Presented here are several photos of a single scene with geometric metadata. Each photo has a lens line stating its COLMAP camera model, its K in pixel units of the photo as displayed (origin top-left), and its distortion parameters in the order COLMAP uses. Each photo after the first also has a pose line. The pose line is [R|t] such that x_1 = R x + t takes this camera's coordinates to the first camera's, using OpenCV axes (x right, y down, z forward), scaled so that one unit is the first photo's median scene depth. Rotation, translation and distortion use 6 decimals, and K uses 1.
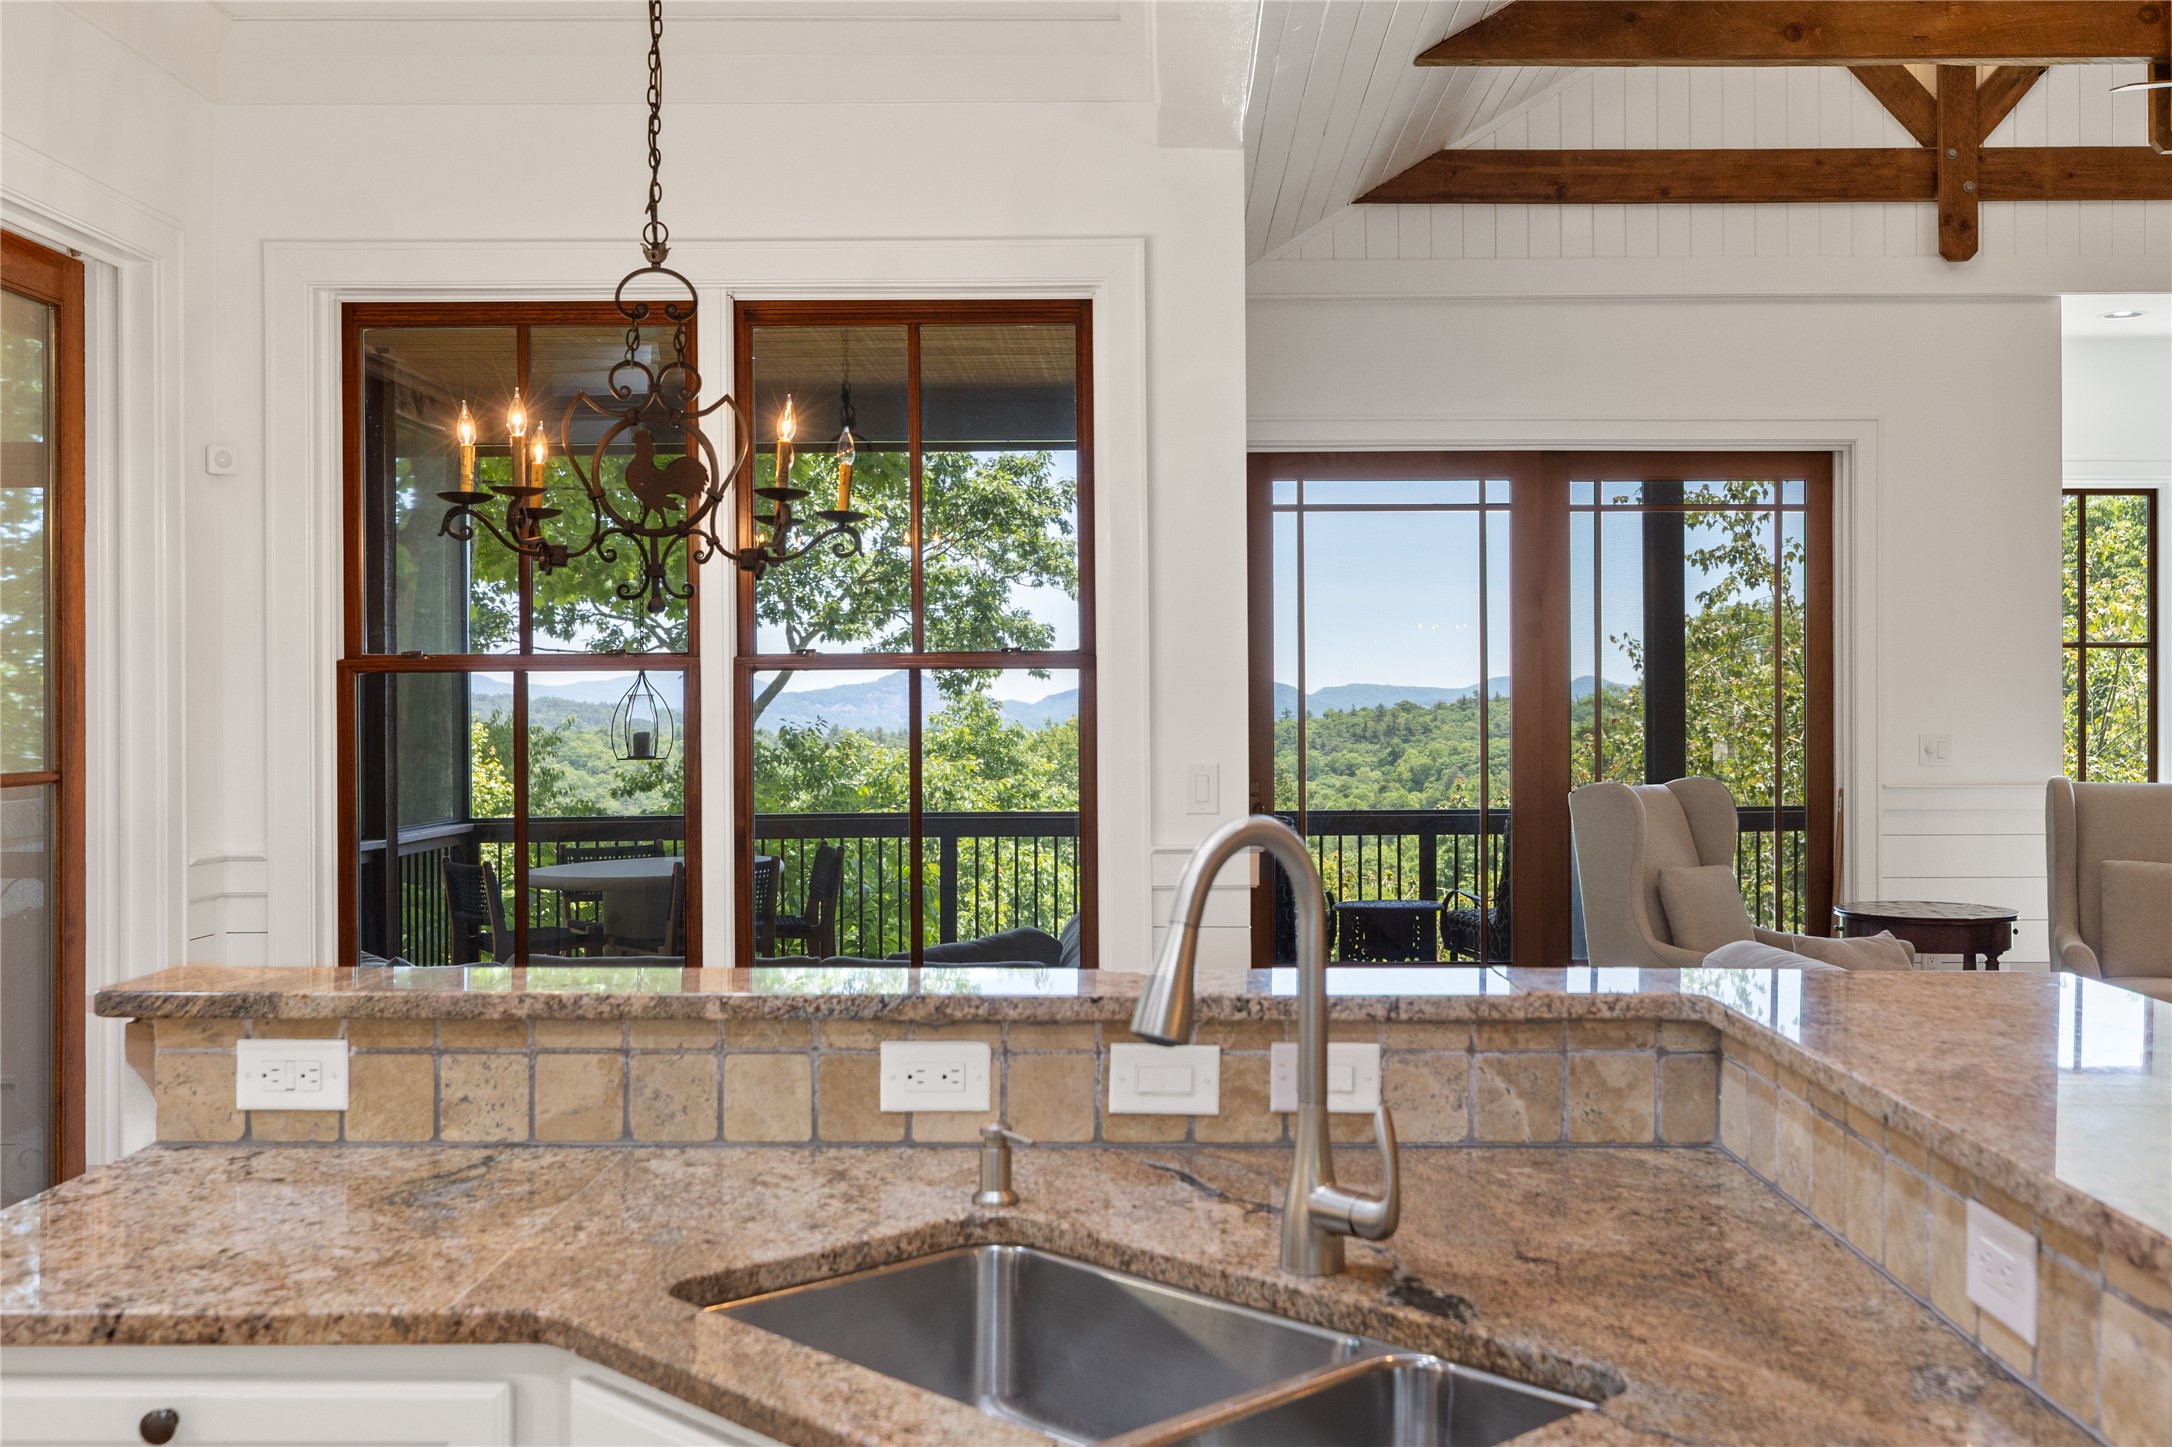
lens RADIAL K [[2136.2, 0, 1157.8], [0, 2136.2, 684.5], [0, 0, 1]] dist [0.011915, 0.000000]
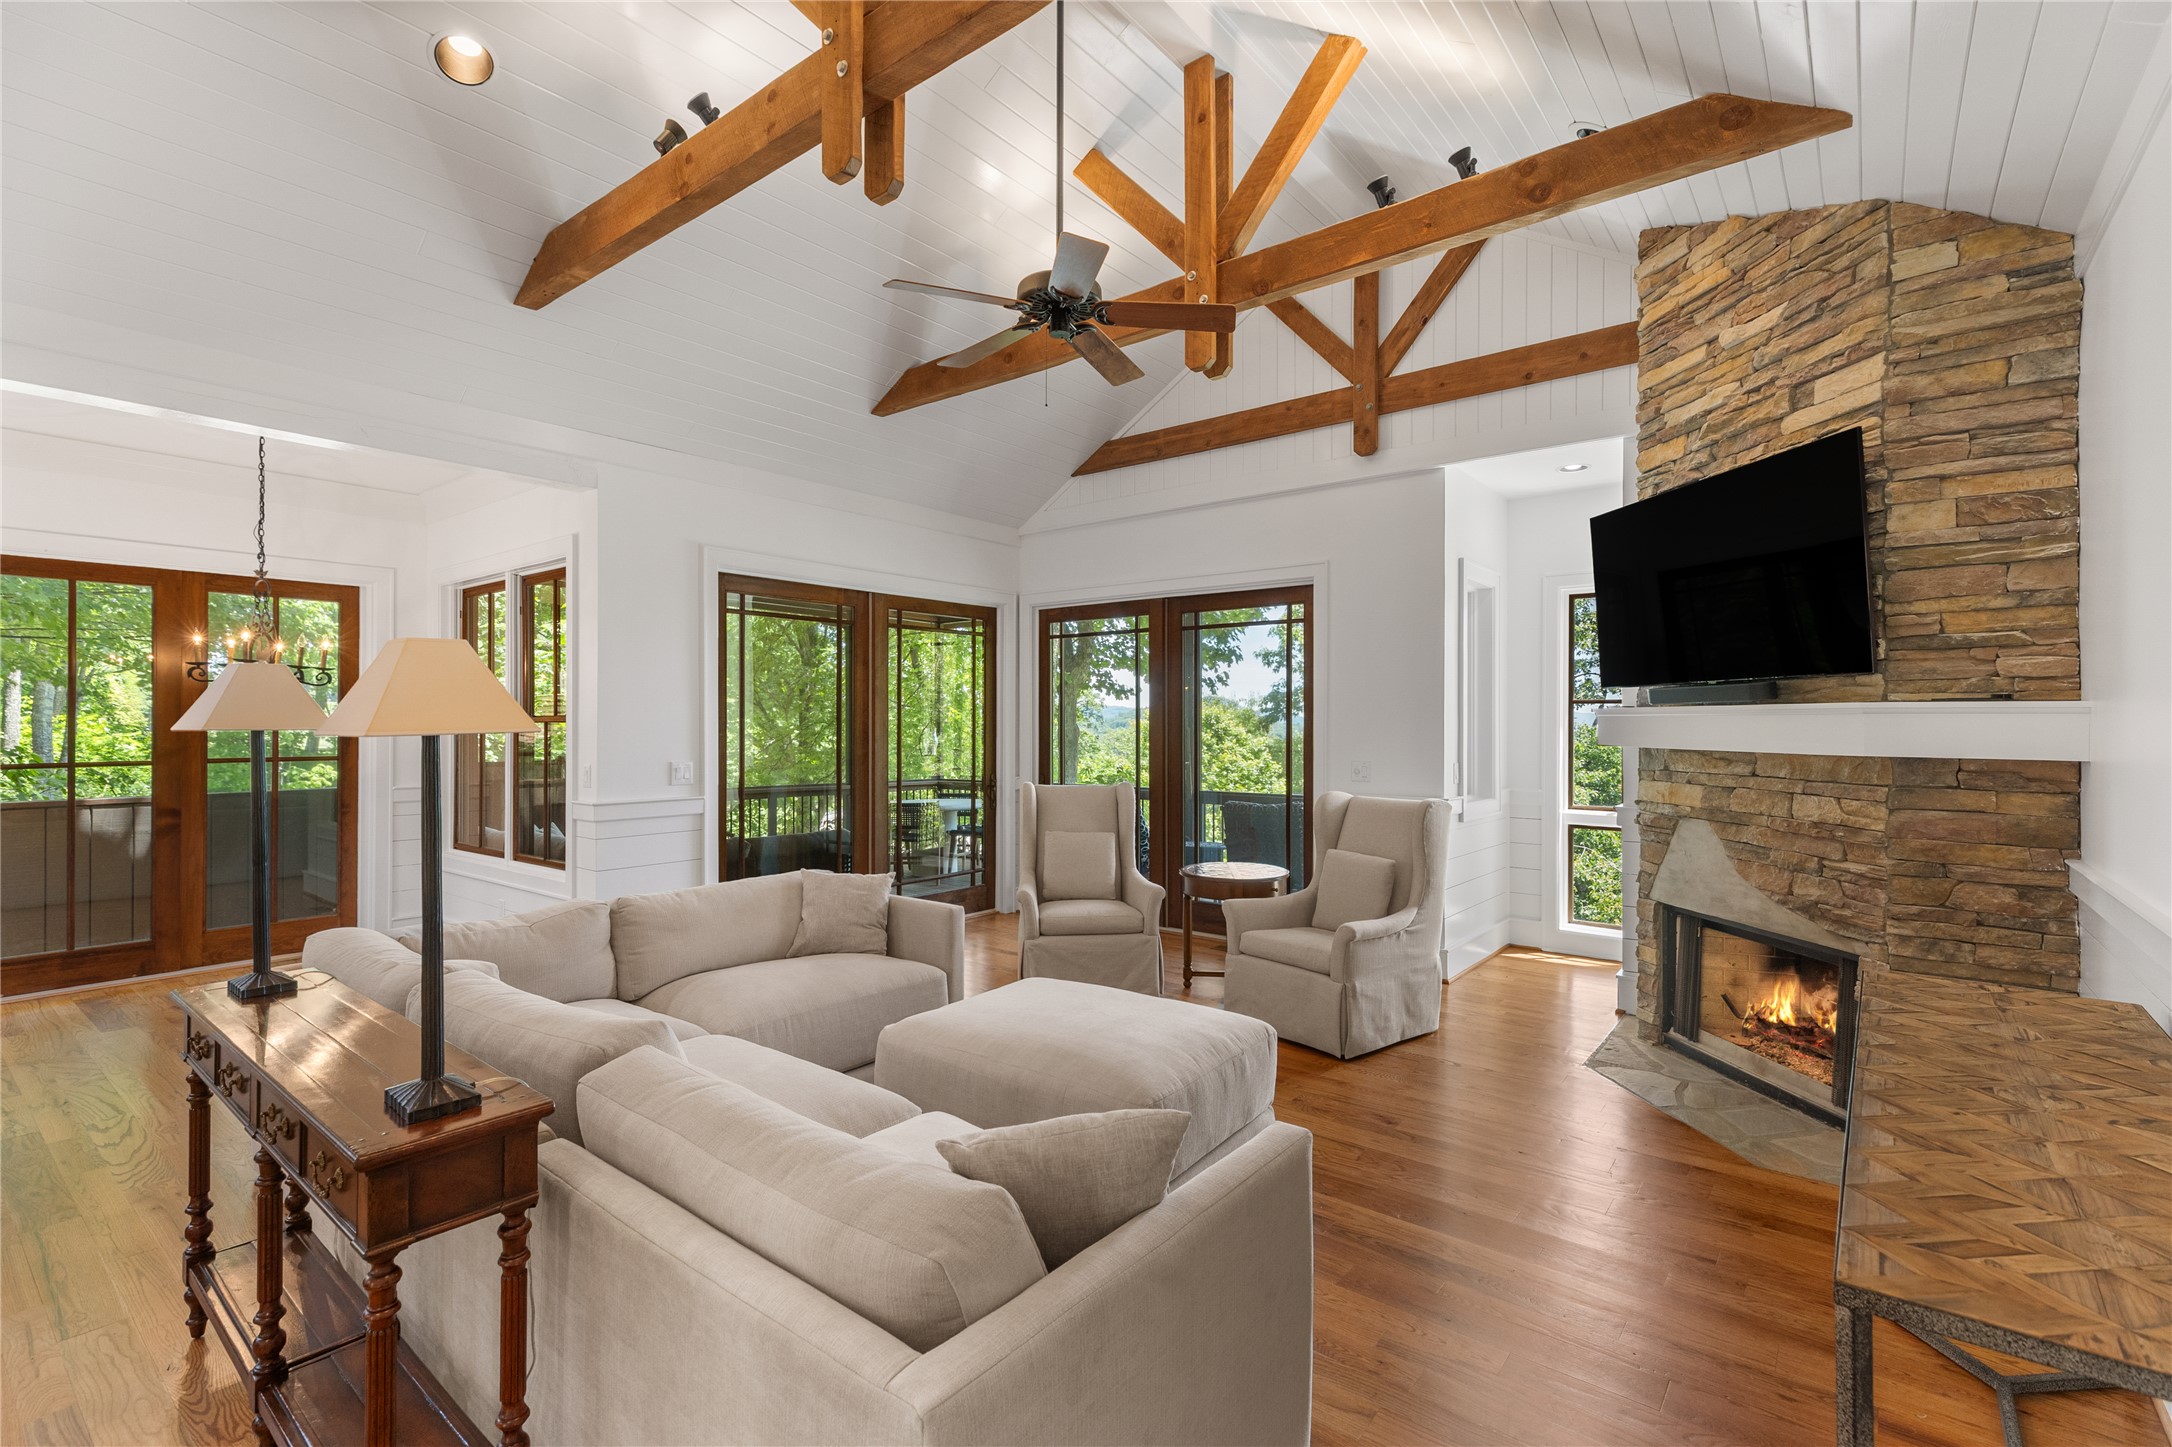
lens RADIAL K [[980.1, 0, 1099.5], [0, 980.1, 715.8], [0, 0, 1]] dist [0.004181, 0.001178]
pose [[0.781603, -0.000301, -0.623776, 0.664027], [-0.000724, 0.999999, -0.001389, -0.008536], [0.623775, 0.001537, 0.781602, 0.324625]]
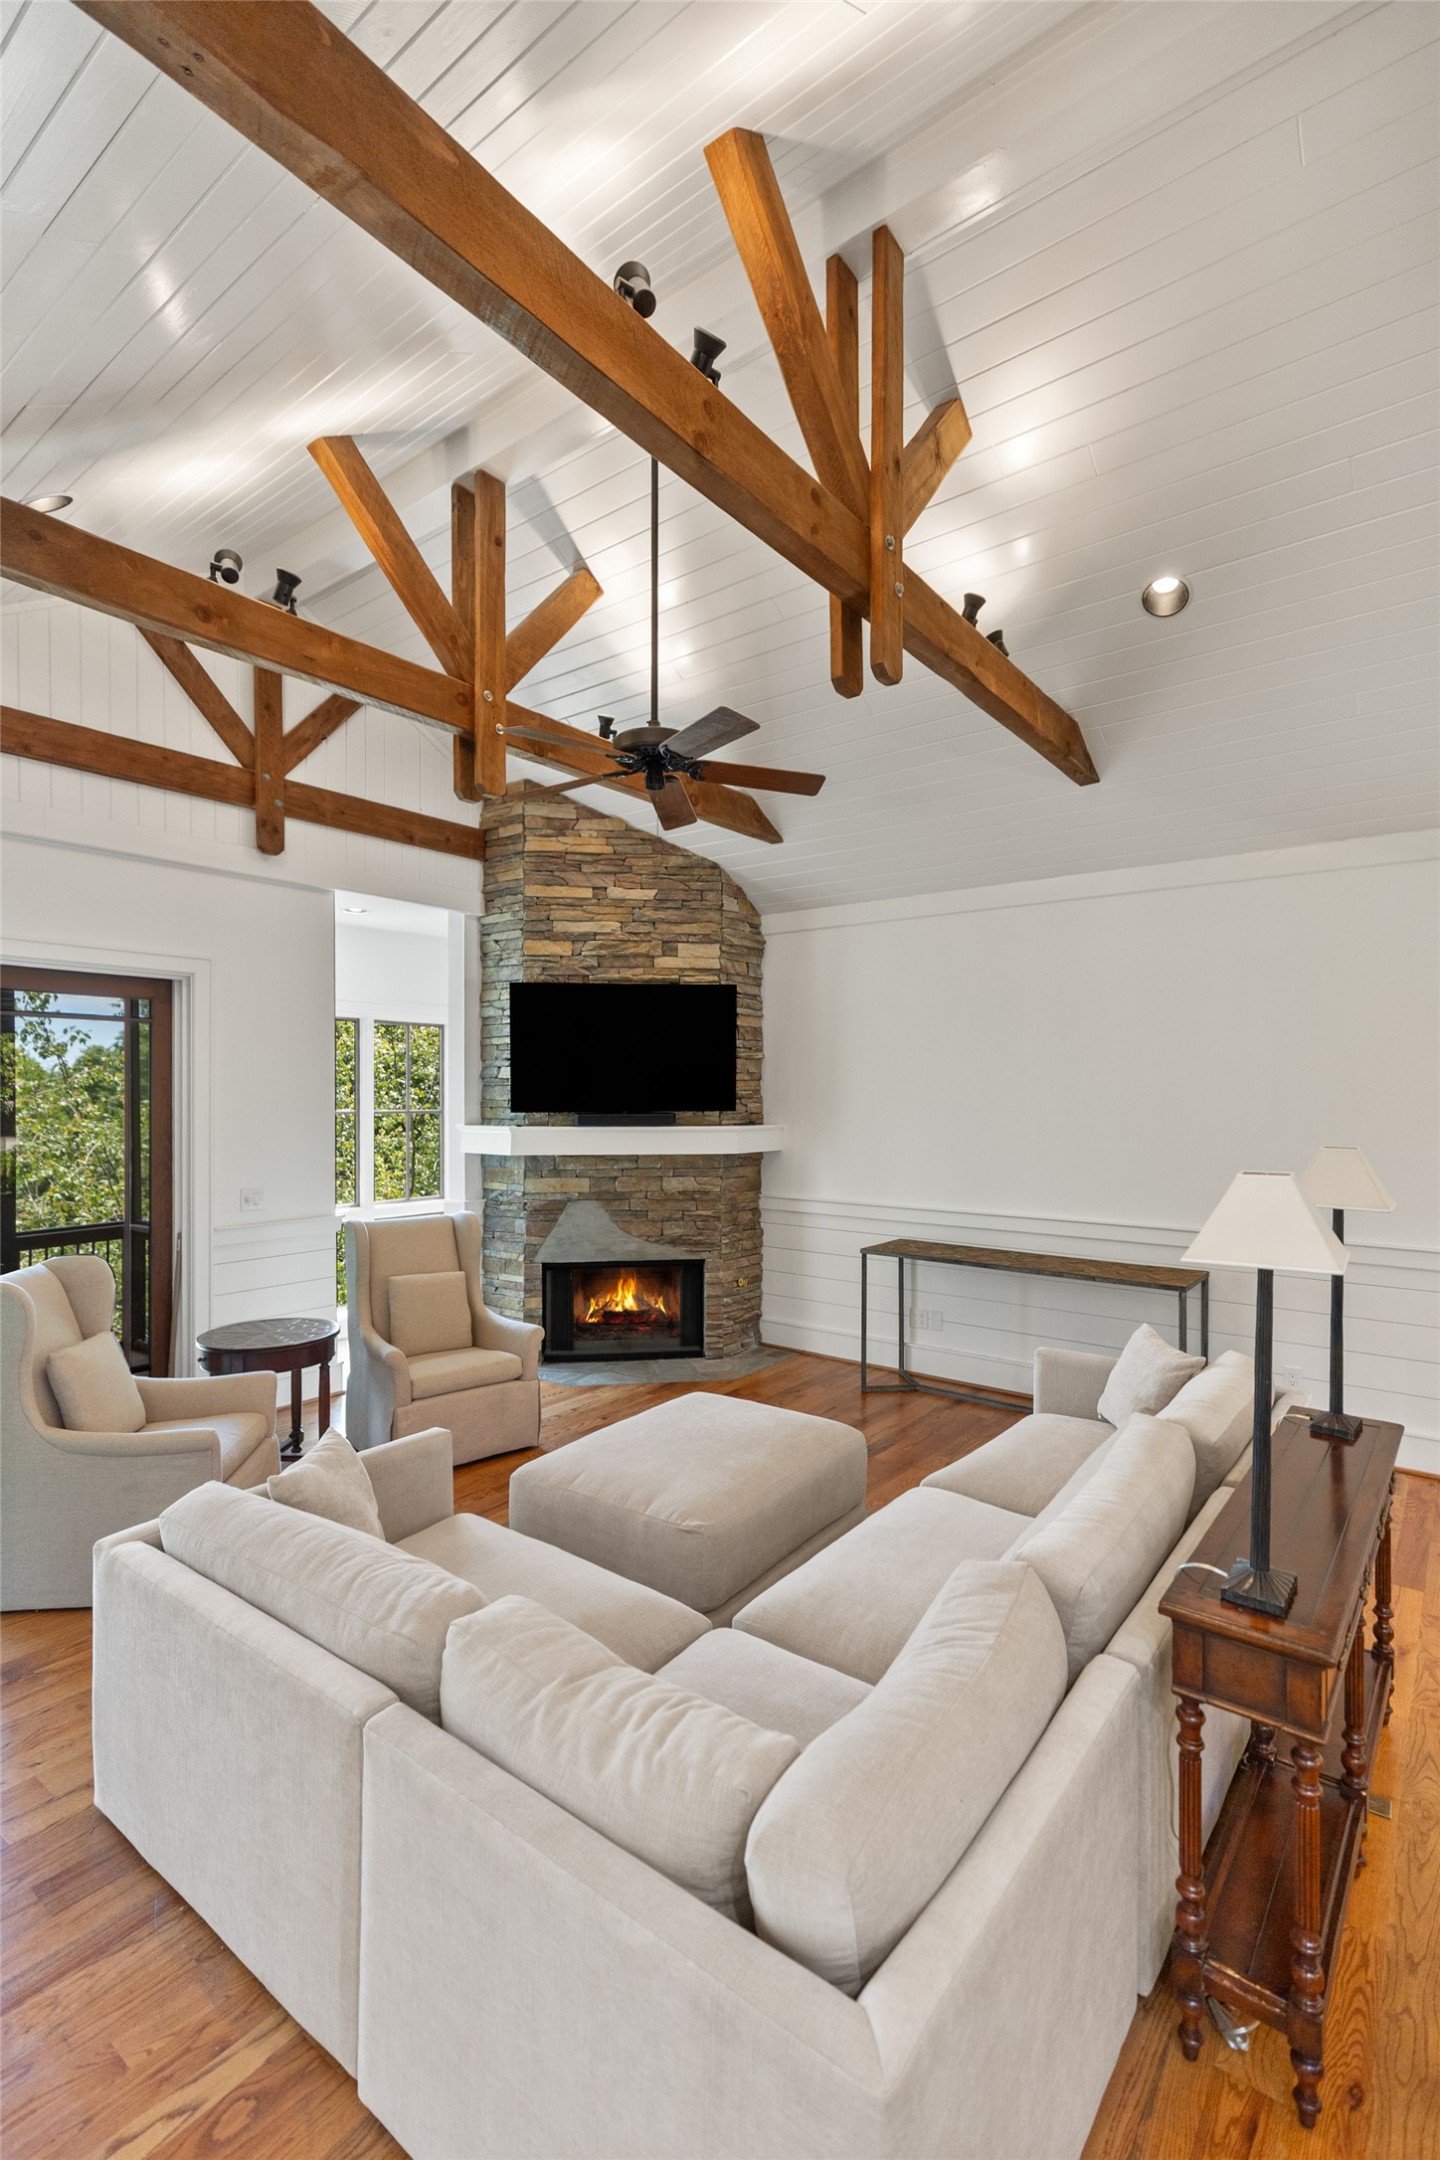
lens RADIAL K [[974.7, 0, 733.1], [0, 974.7, 1093.4], [0, 0, 1]] dist [0.004181, 0.001178]
pose [[0.609731, 0.003030, 0.792602, 0.047632], [-0.004943, 0.999988, -0.000020, -0.040298], [-0.792593, -0.003906, 0.609739, 0.358277]]
